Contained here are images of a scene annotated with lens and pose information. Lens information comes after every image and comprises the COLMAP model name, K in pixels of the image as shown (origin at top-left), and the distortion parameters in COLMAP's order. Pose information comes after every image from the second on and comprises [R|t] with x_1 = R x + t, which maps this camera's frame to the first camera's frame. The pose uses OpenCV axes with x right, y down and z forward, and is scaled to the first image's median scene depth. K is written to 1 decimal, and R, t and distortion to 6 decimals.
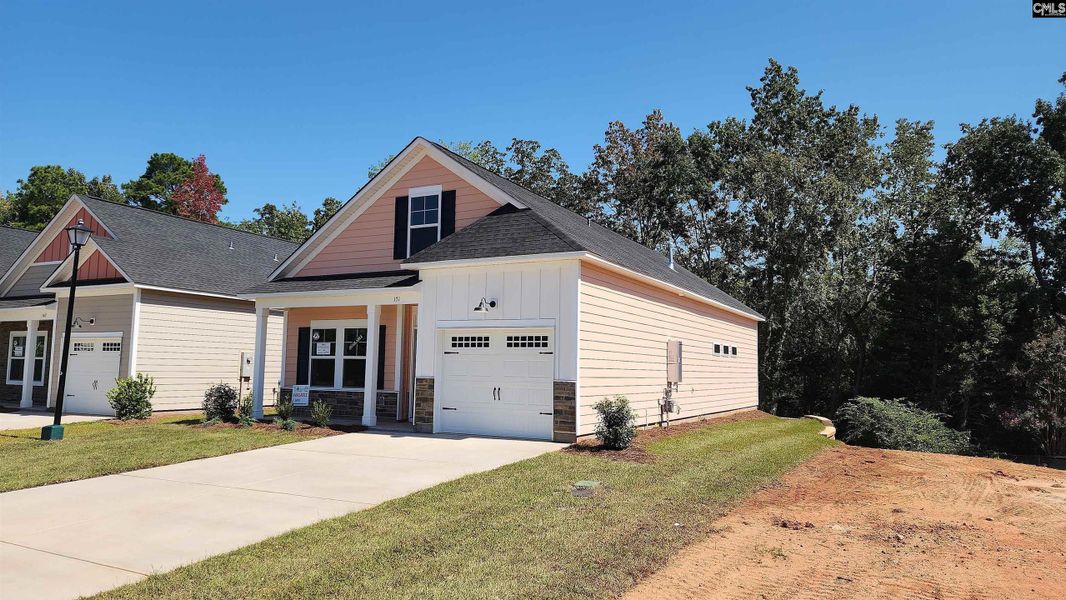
lens RADIAL K [[725.1, 0, 537.6], [0, 725.1, 303.5], [0, 0, 1]] dist [0.080848, -0.033558]
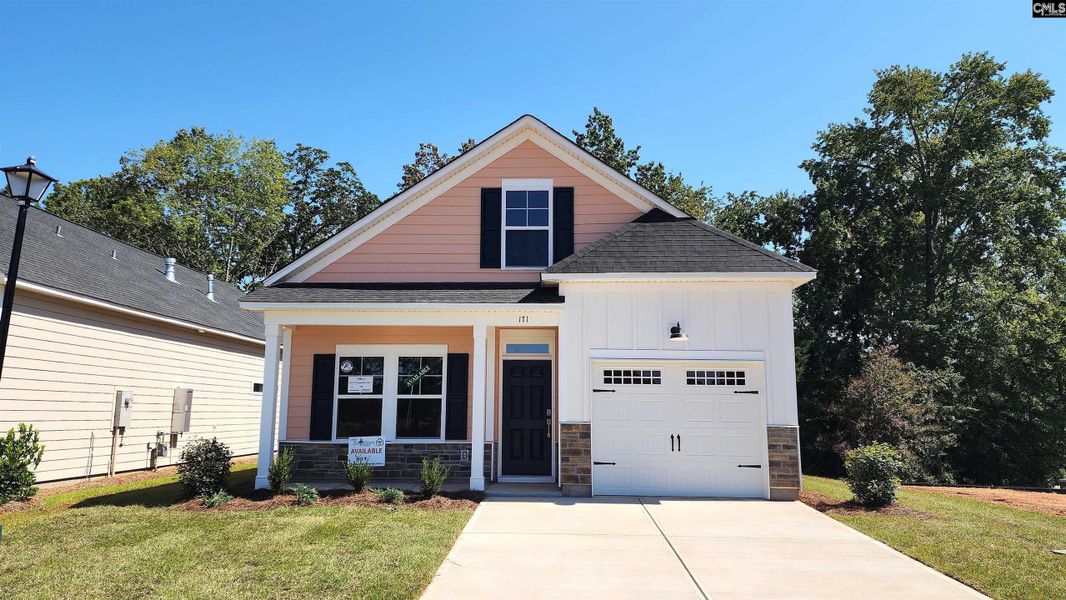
lens RADIAL K [[725.1, 0, 539.5], [0, 725.1, 302.6], [0, 0, 1]] dist [0.080848, -0.033558]
pose [[0.897383, 0.055375, 0.437763, -0.483897], [-0.032455, 0.997690, -0.059672, 0.019978], [-0.440057, 0.039341, 0.897108, 0.295395]]
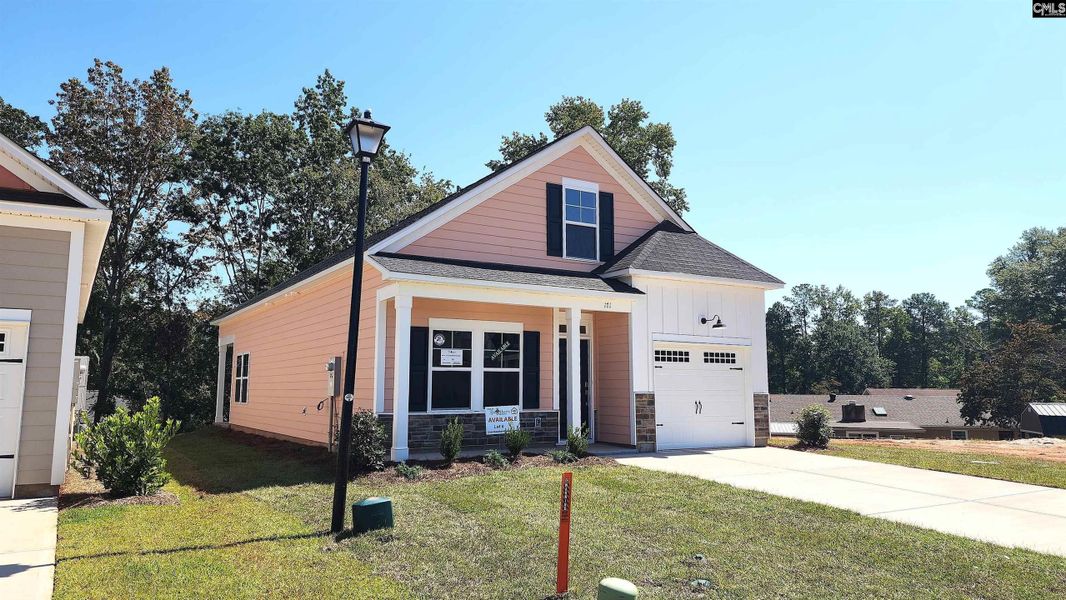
lens RADIAL K [[725.1, 0, 527.7], [0, 725.1, 304.6], [0, 0, 1]] dist [0.080848, -0.033558]
pose [[0.515379, 0.080288, 0.853193, -0.949213], [-0.074197, 0.996043, -0.048911, 0.041330], [-0.853744, -0.038097, 0.519297, 0.588710]]
